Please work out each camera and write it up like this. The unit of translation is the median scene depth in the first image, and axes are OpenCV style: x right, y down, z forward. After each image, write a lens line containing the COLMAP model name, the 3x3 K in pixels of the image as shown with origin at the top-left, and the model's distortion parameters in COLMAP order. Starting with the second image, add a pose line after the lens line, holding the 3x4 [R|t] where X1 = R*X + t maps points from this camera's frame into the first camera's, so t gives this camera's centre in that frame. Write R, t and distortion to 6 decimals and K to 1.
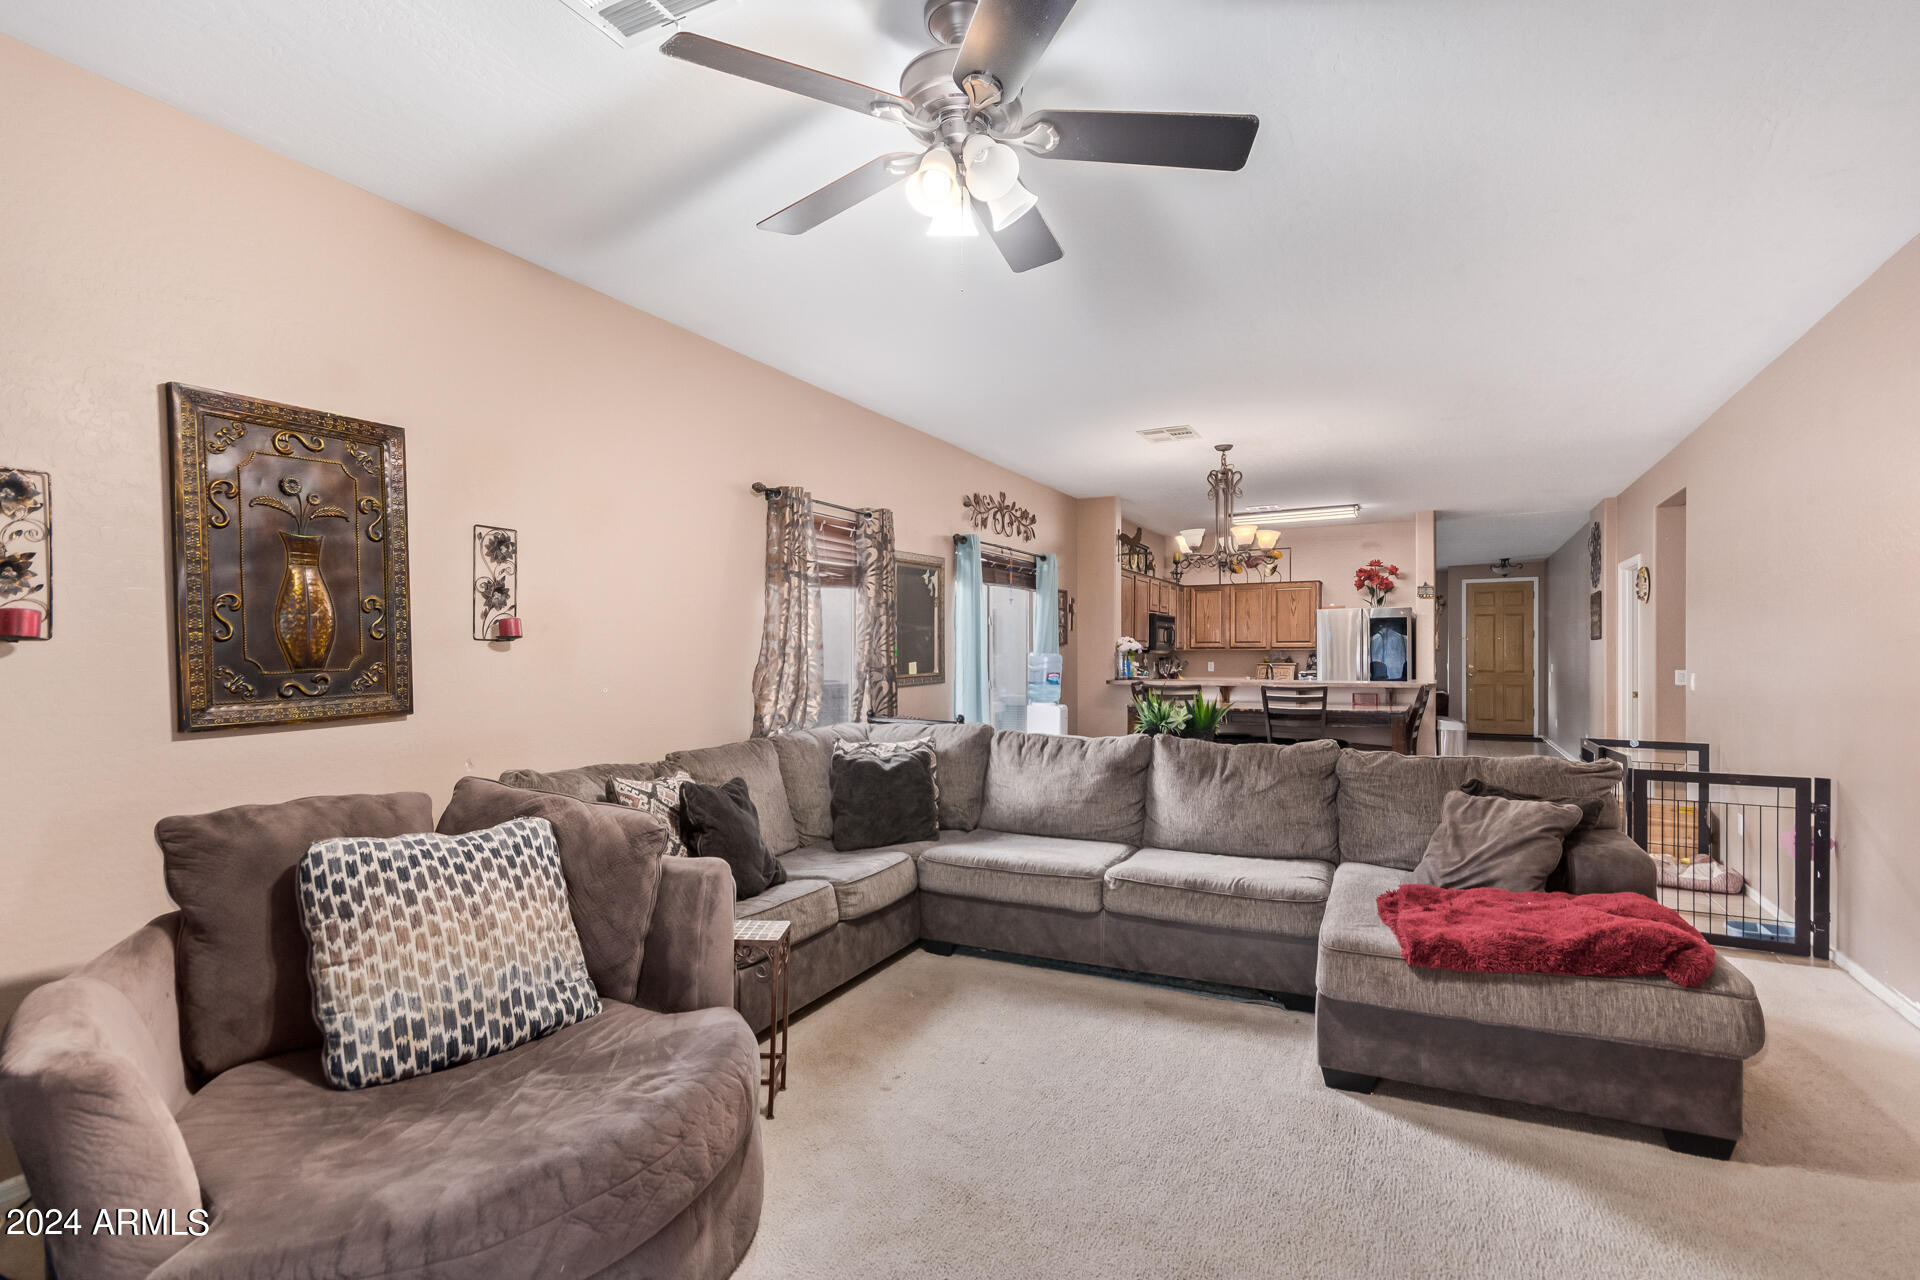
lens RADIAL K [[894.9, 0, 950.0], [0, 894.9, 653.6], [0, 0, 1]] dist [0.003200, 0.000800]
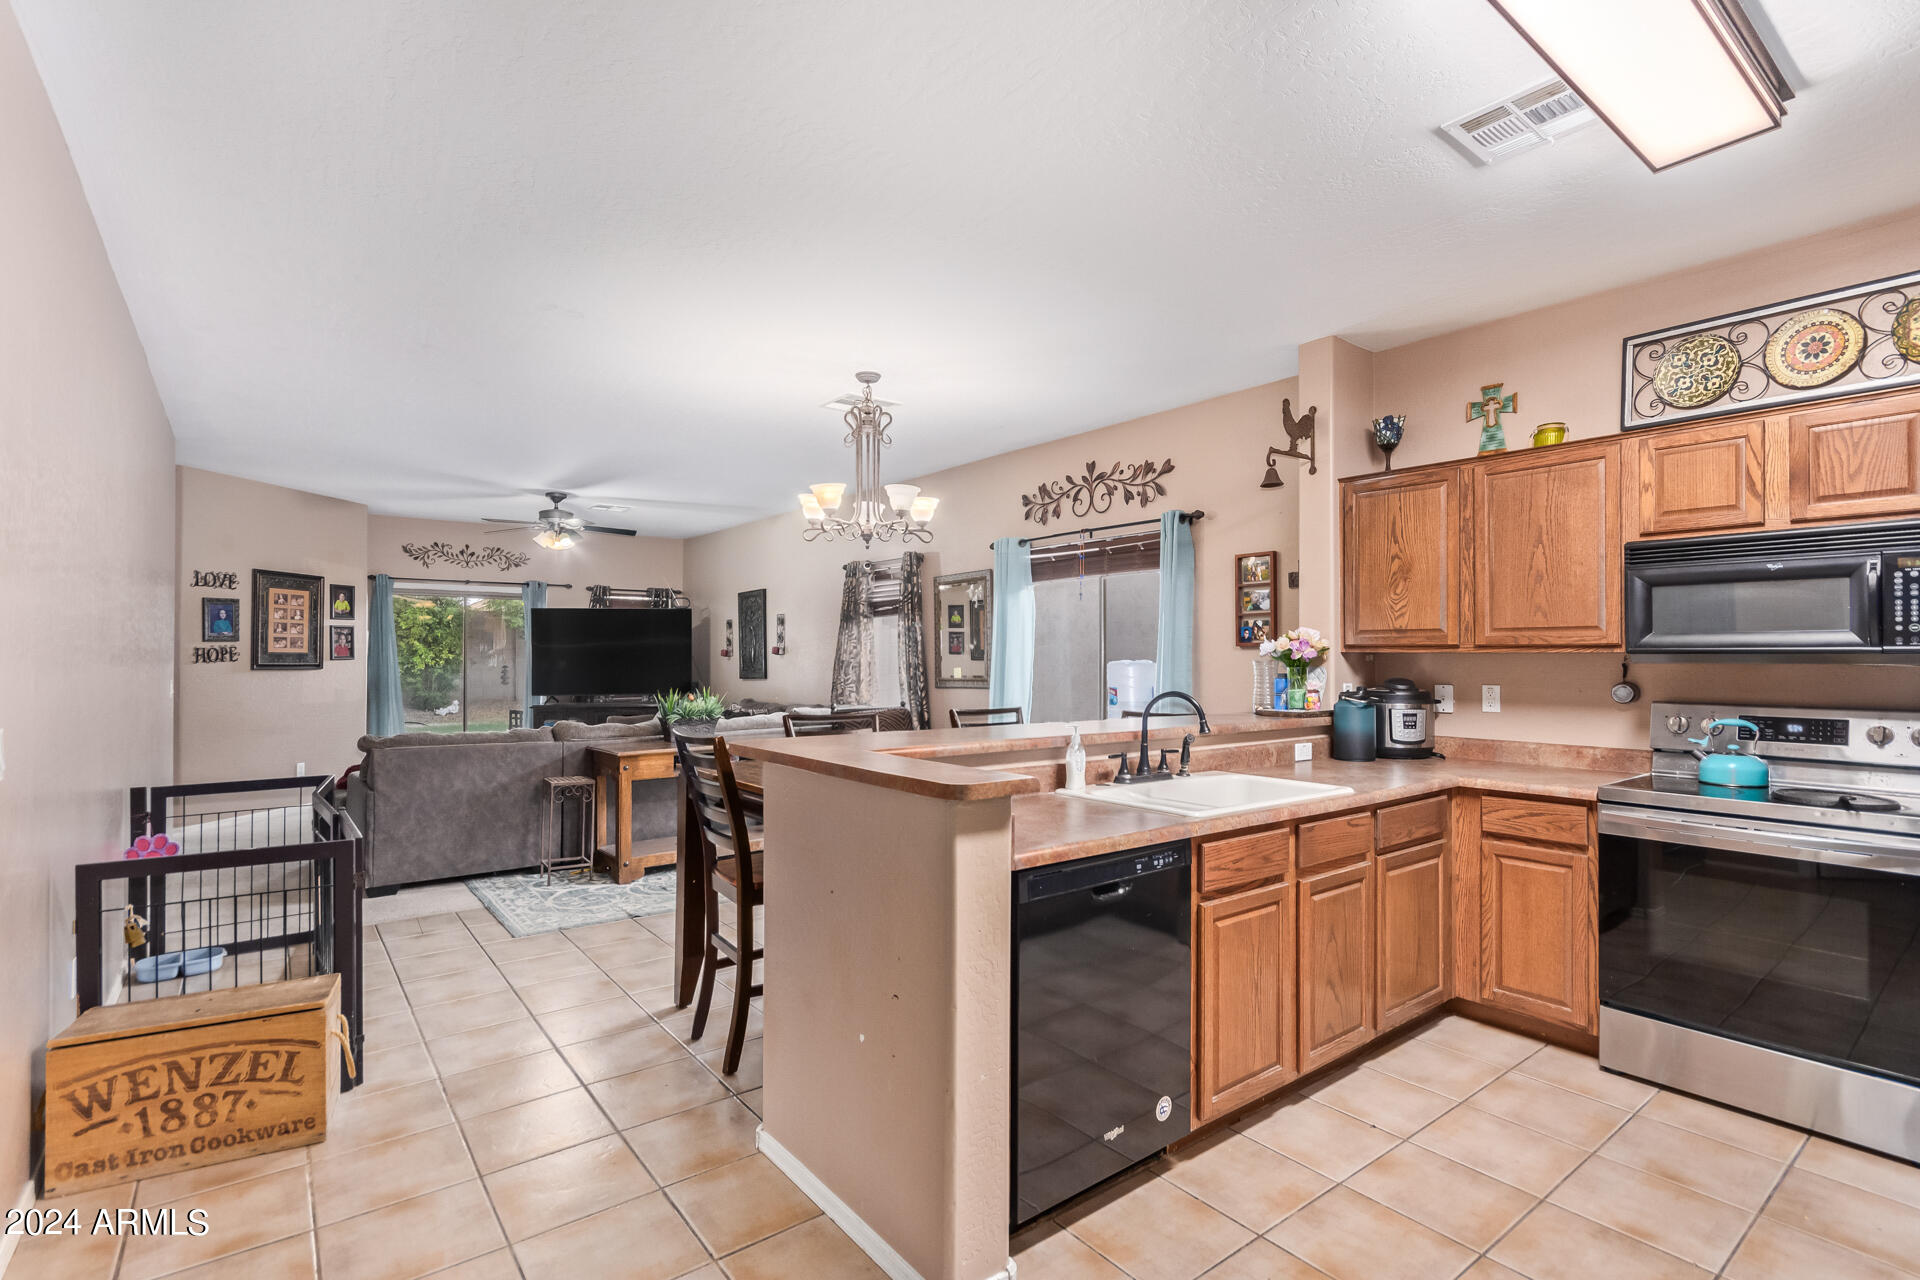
lens RADIAL K [[894.9, 0, 970.9], [0, 894.9, 653.1], [0, 0, 1]] dist [0.003200, 0.000800]
pose [[-0.391841, -0.005135, -0.920019, 1.761406], [-0.001902, 0.999987, -0.004771, -0.006868], [0.920031, -0.000120, -0.391846, 2.539354]]
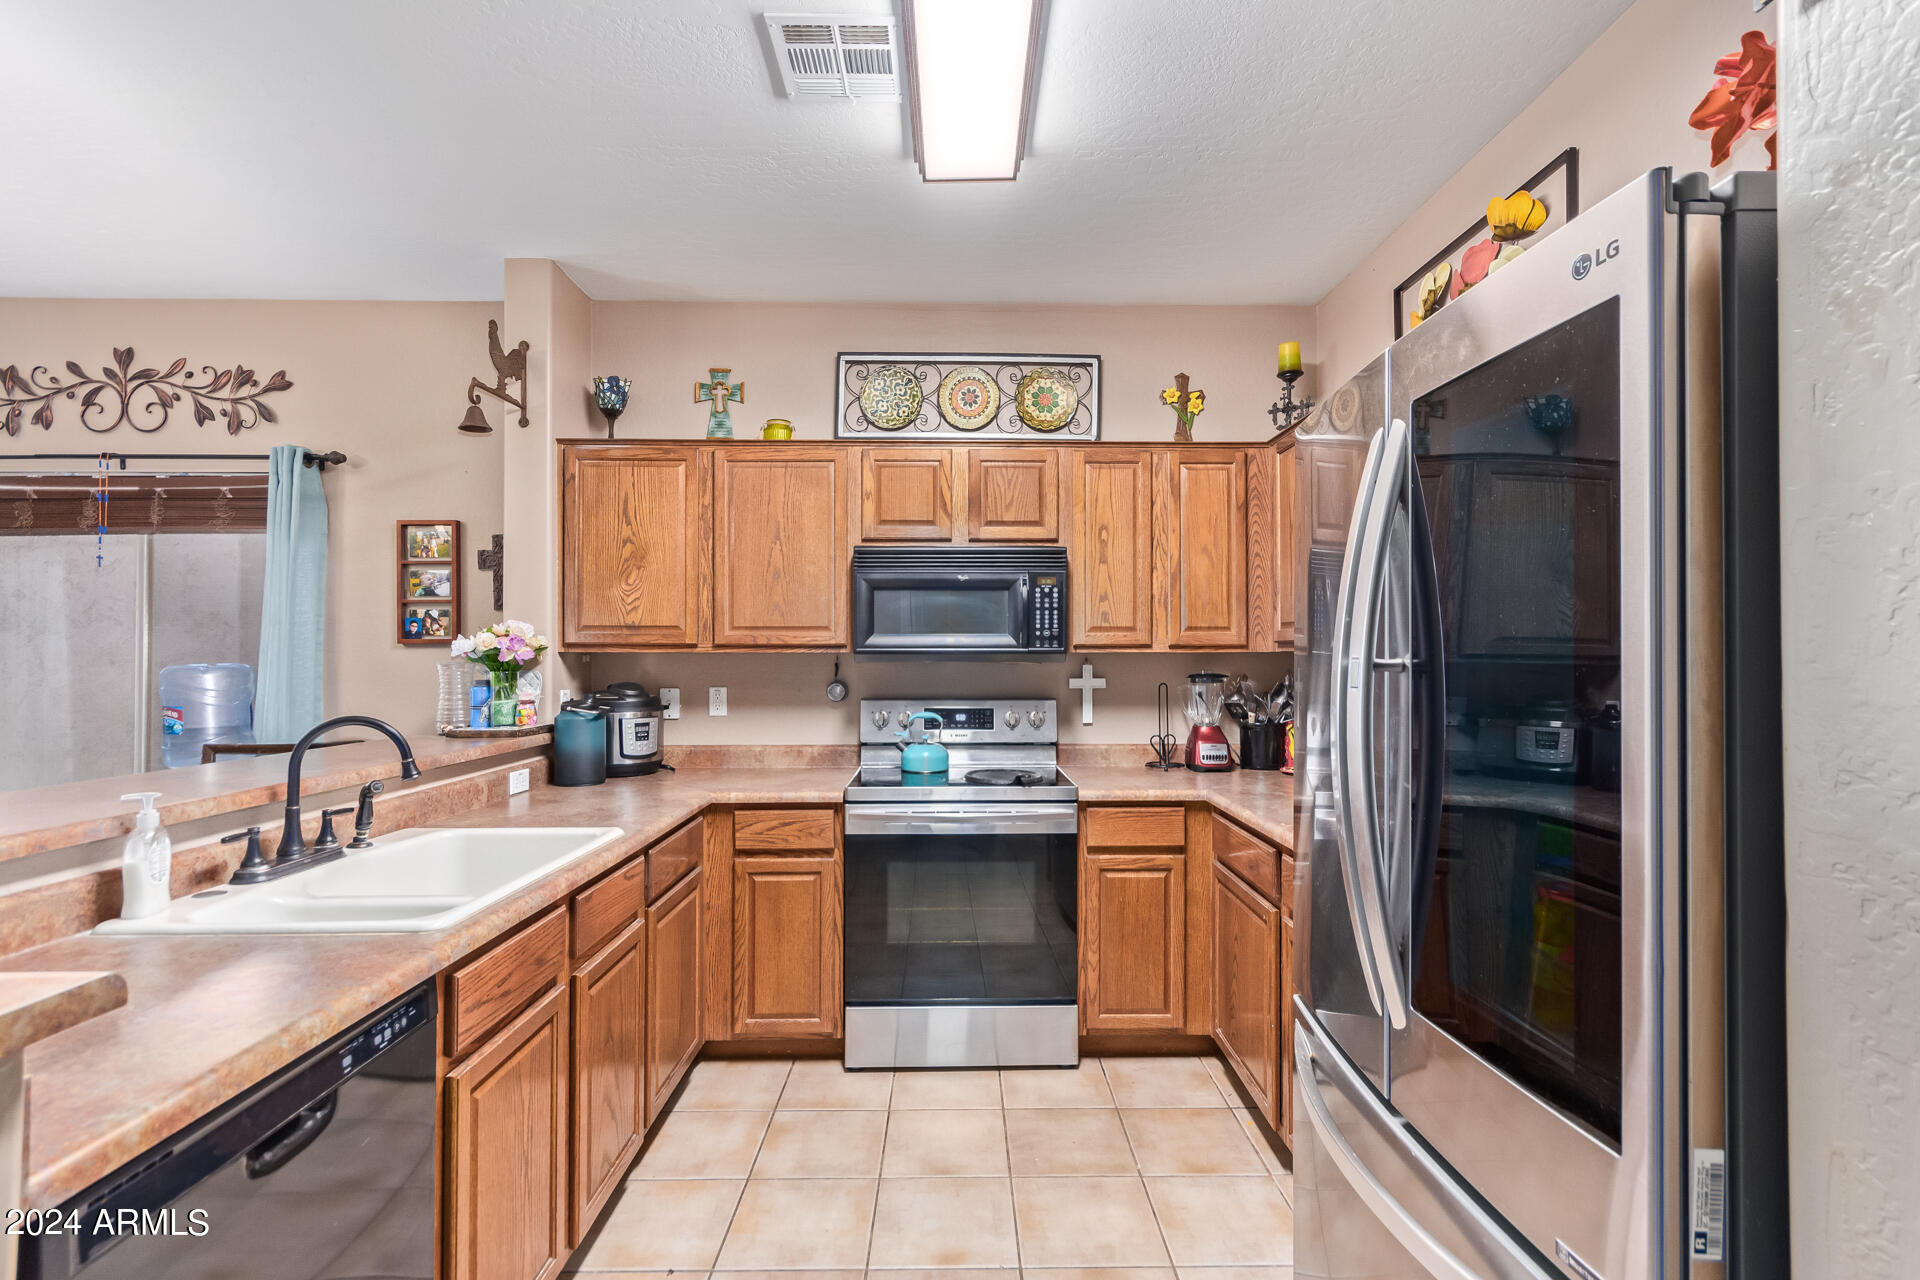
lens RADIAL K [[894.9, 0, 965.5], [0, 894.9, 642.9], [0, 0, 1]] dist [0.003200, 0.000800]
pose [[0.491503, -0.013641, -0.870769, 1.531374], [0.002474, 0.999895, -0.014267, -0.009669], [0.870873, 0.004858, 0.491485, 2.432676]]
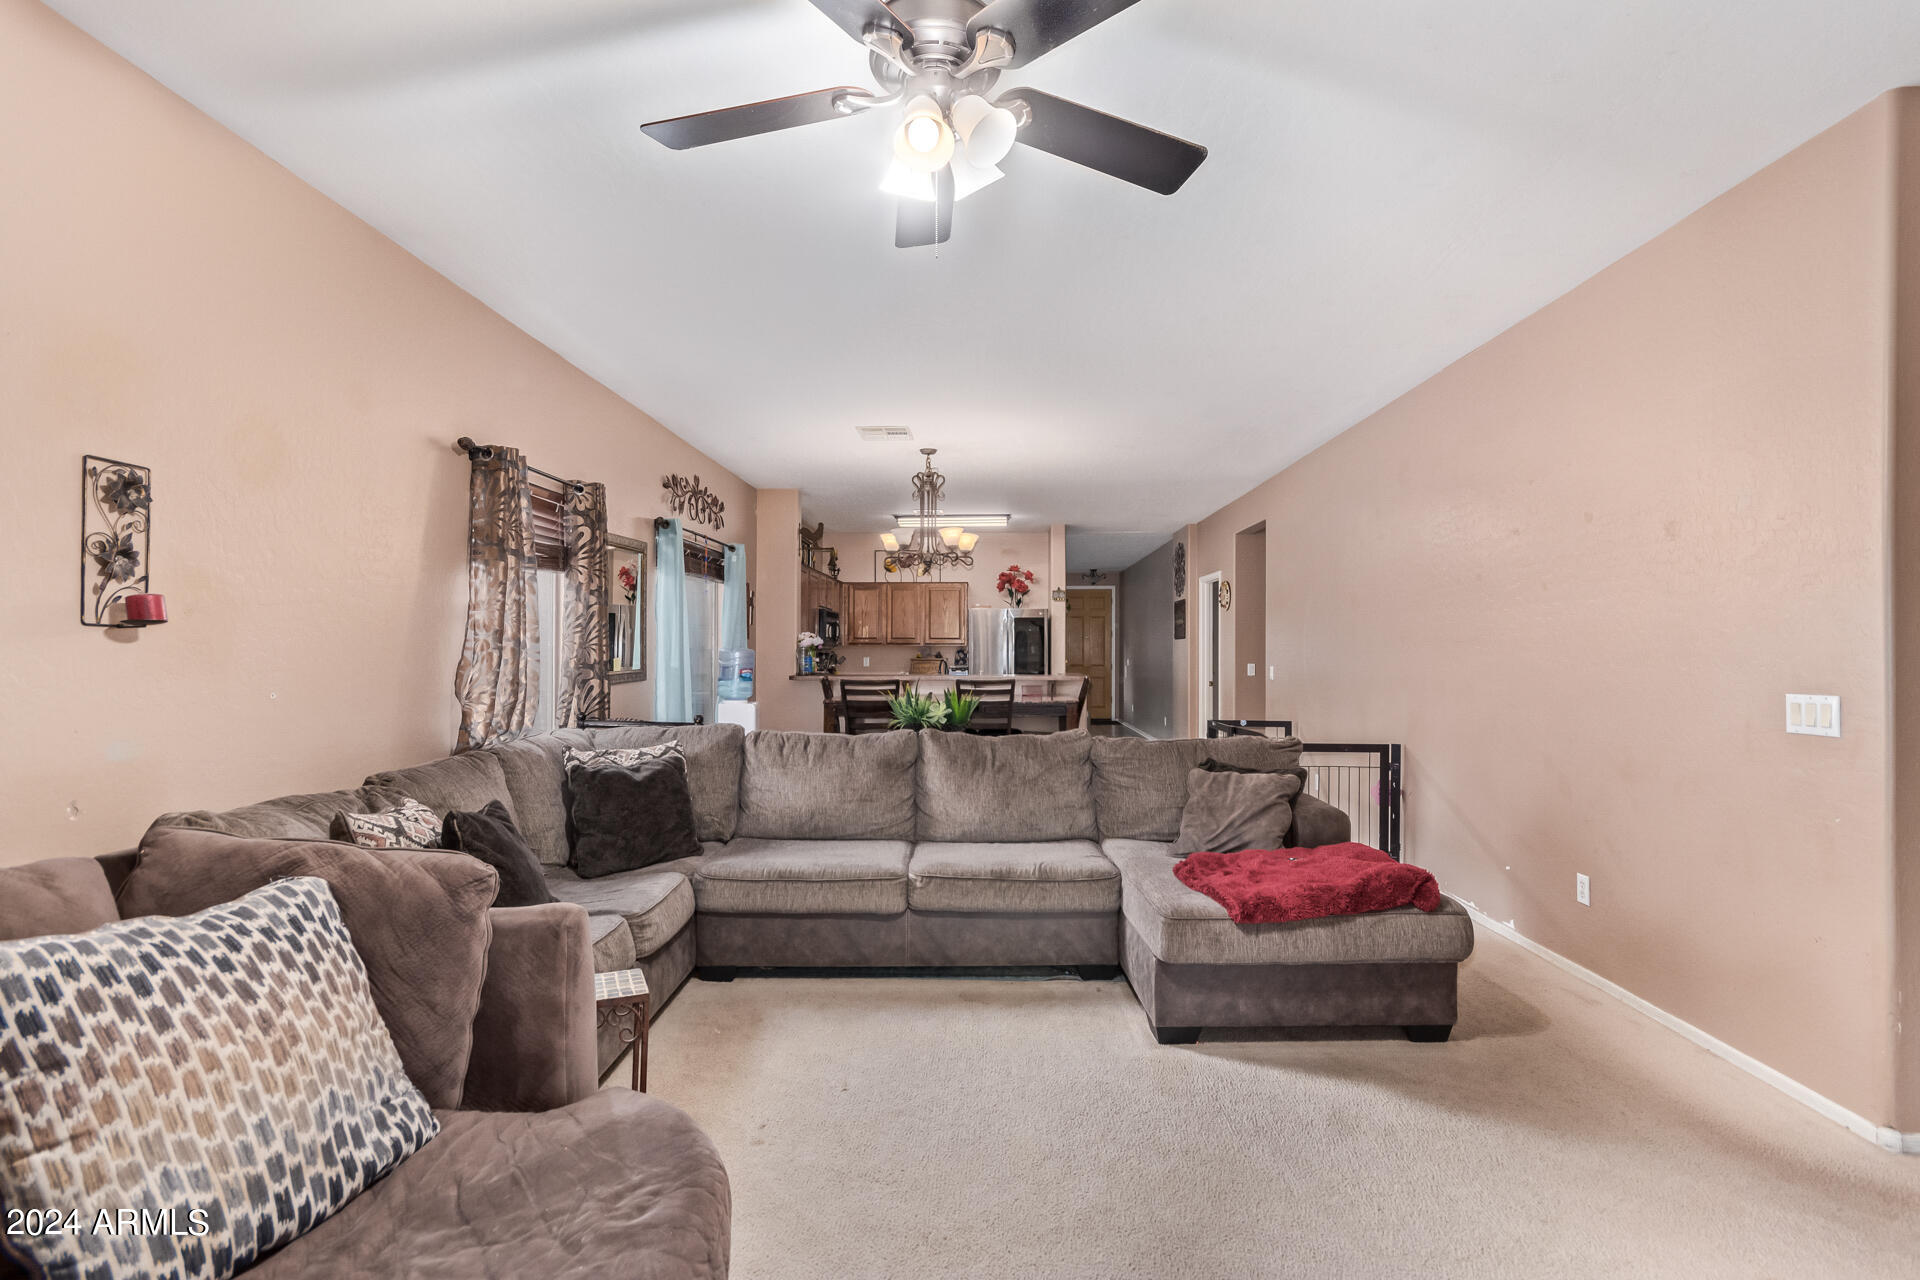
lens RADIAL K [[894.9, 0, 957.6], [0, 894.9, 645.2], [0, 0, 1]] dist [0.003200, 0.000800]
pose [[0.898546, 0.005452, 0.438846, -0.220338], [-0.003622, 0.999981, -0.005006, 0.000606], [-0.438865, 0.002908, 0.898549, 0.093563]]
